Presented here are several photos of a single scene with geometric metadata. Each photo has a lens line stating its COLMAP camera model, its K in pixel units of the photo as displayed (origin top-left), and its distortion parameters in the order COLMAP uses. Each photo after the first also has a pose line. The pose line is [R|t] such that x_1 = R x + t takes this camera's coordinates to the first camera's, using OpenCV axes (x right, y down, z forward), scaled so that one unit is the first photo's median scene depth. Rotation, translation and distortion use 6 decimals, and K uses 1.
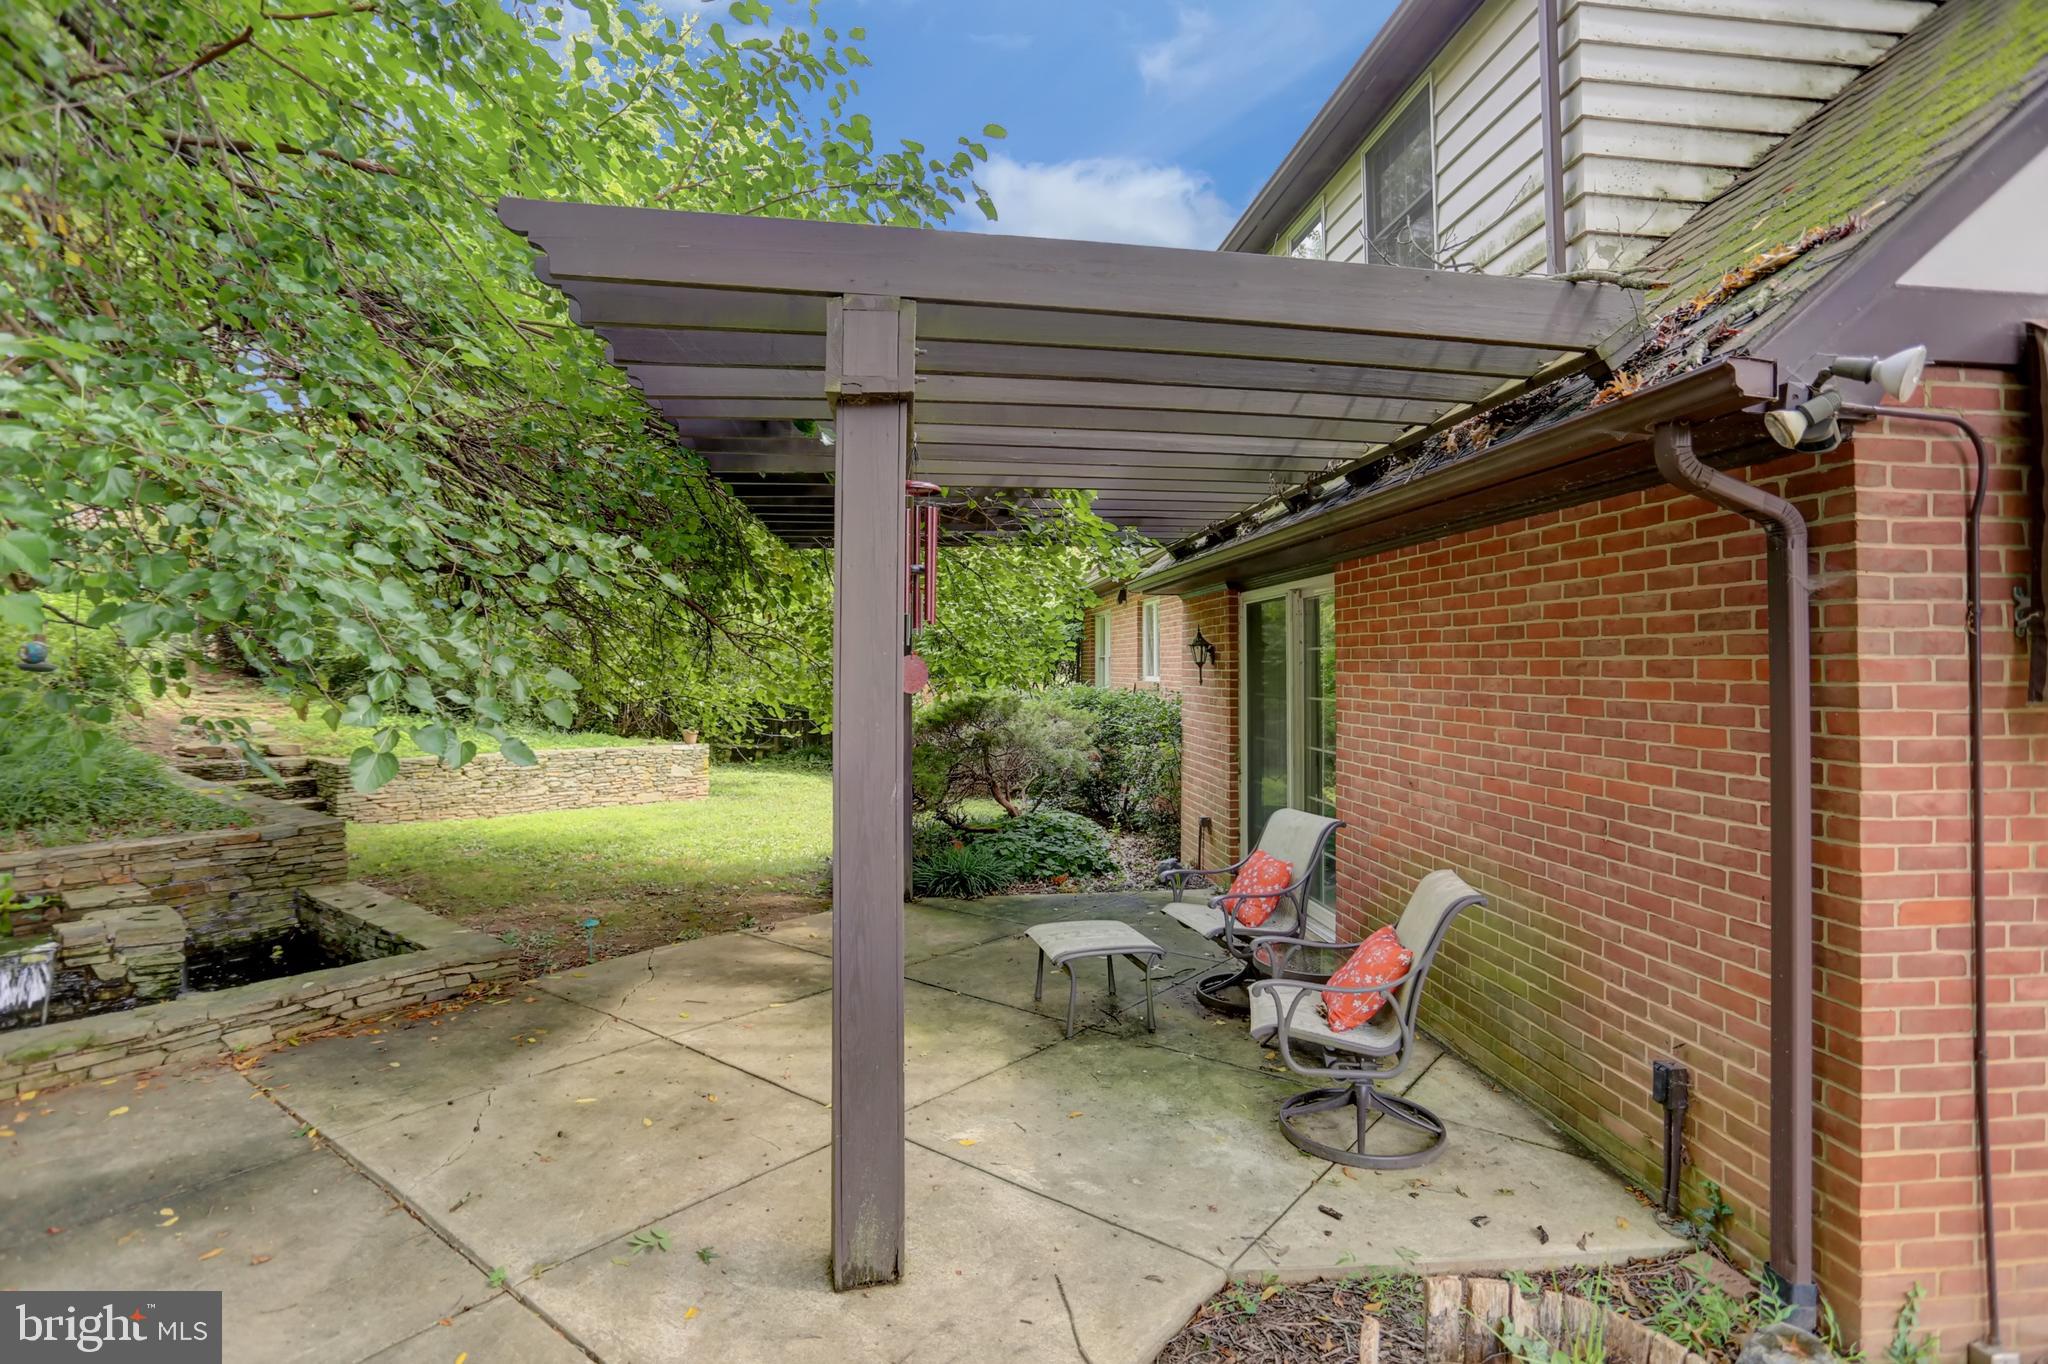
lens RADIAL K [[1020.6, 0, 1041.6], [0, 1020.6, 617.6], [0, 0, 1]] dist [-0.052463, 0.022024]
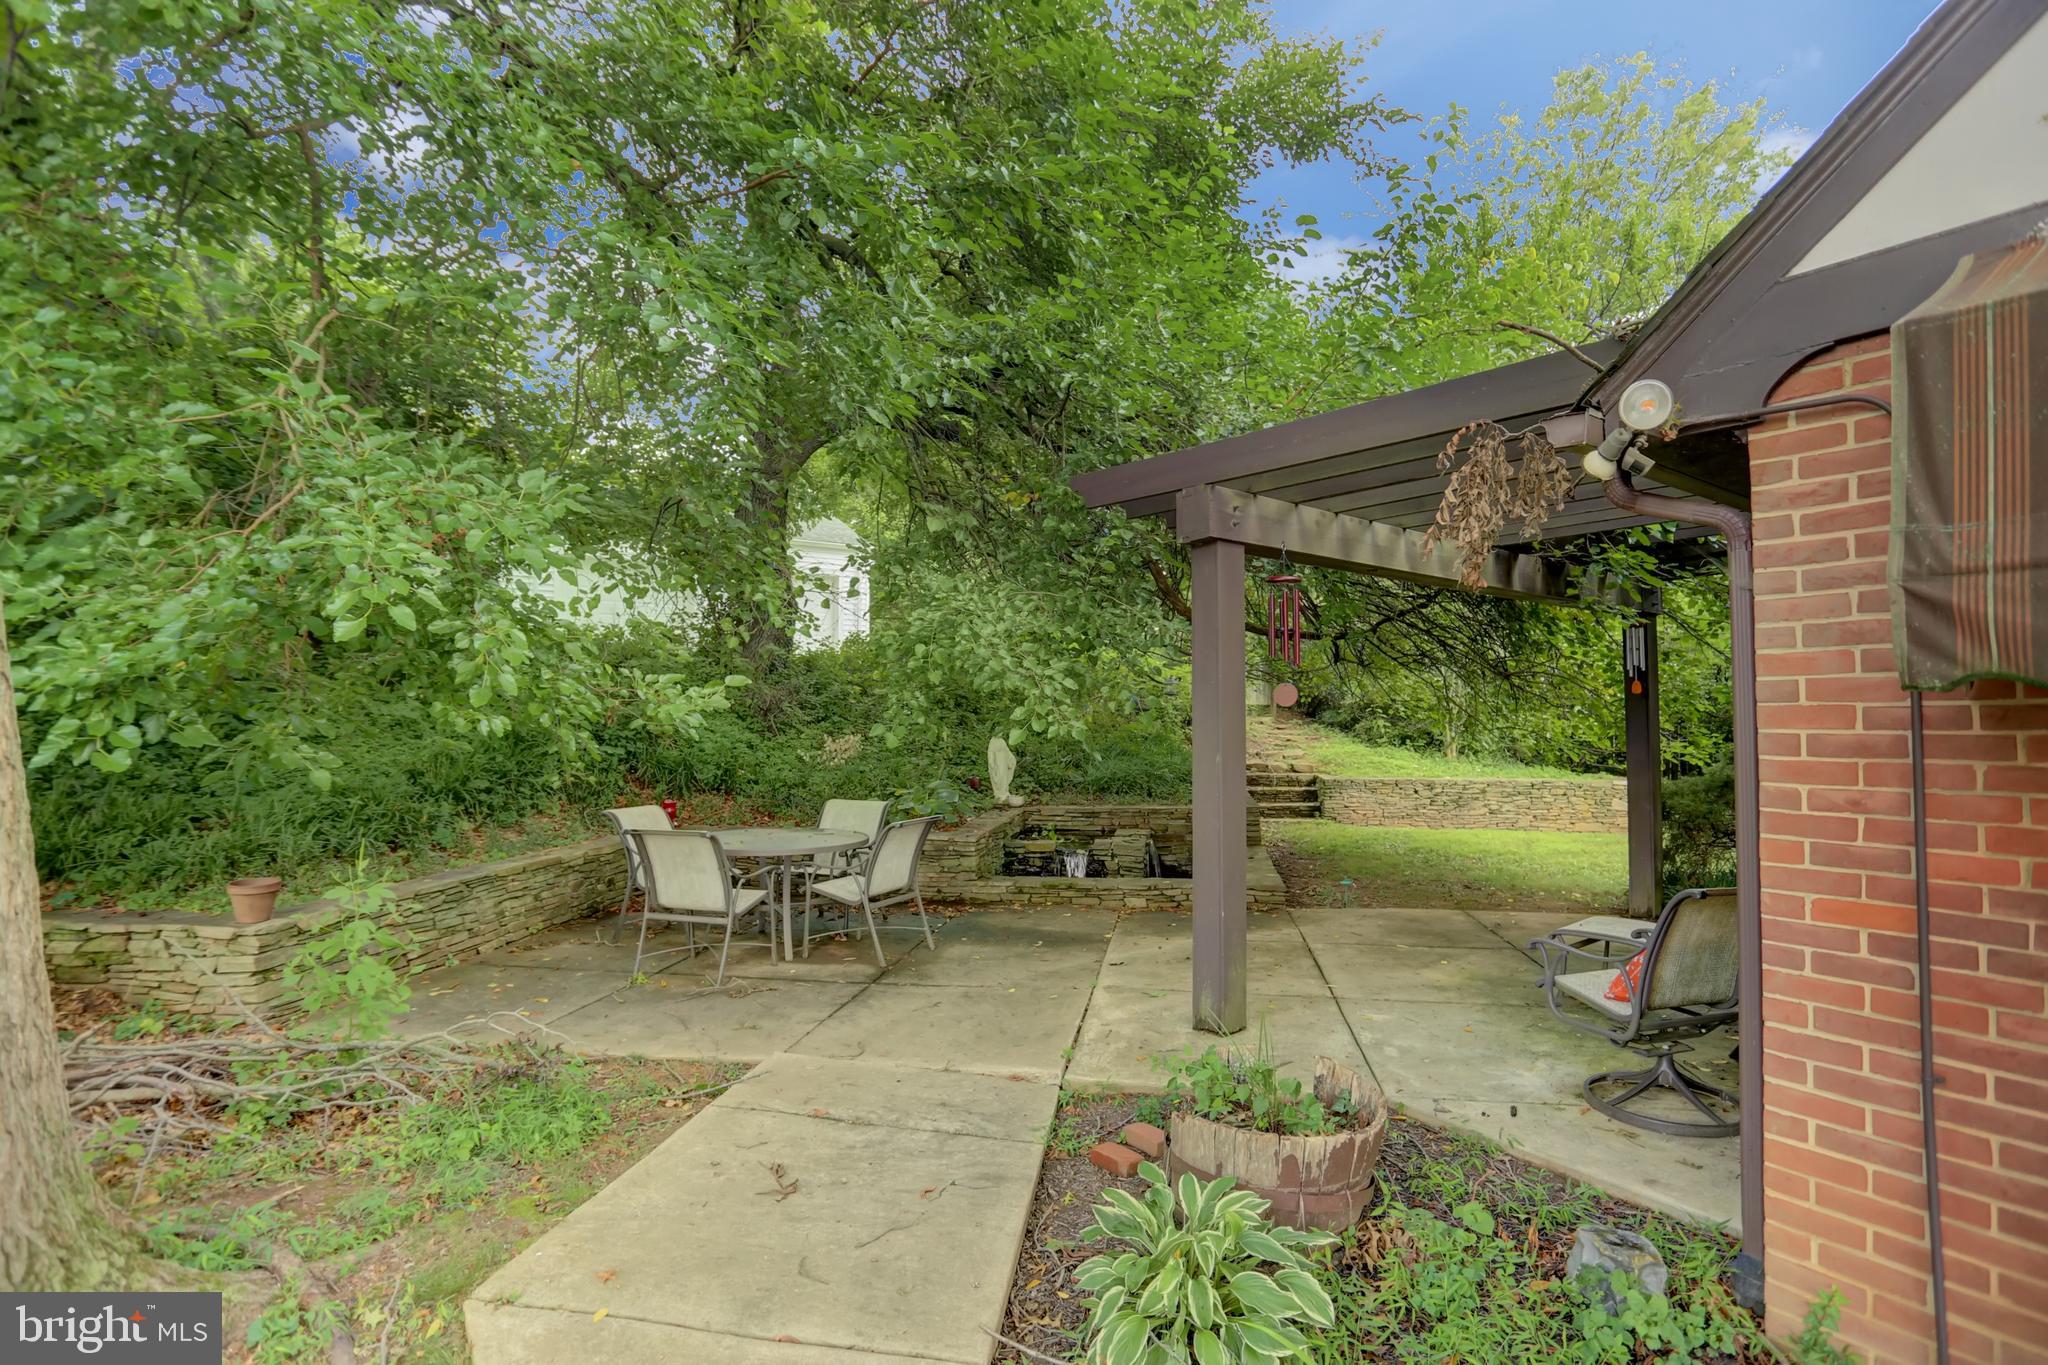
lens RADIAL K [[1020.6, 0, 1019.9], [0, 1020.6, 673.4], [0, 0, 1]] dist [-0.052463, 0.022024]
pose [[0.484315, -0.043605, -0.873807, 0.871292], [0.051272, 0.998455, -0.021407, 0.028447], [0.873390, -0.034434, 0.485802, -0.110503]]
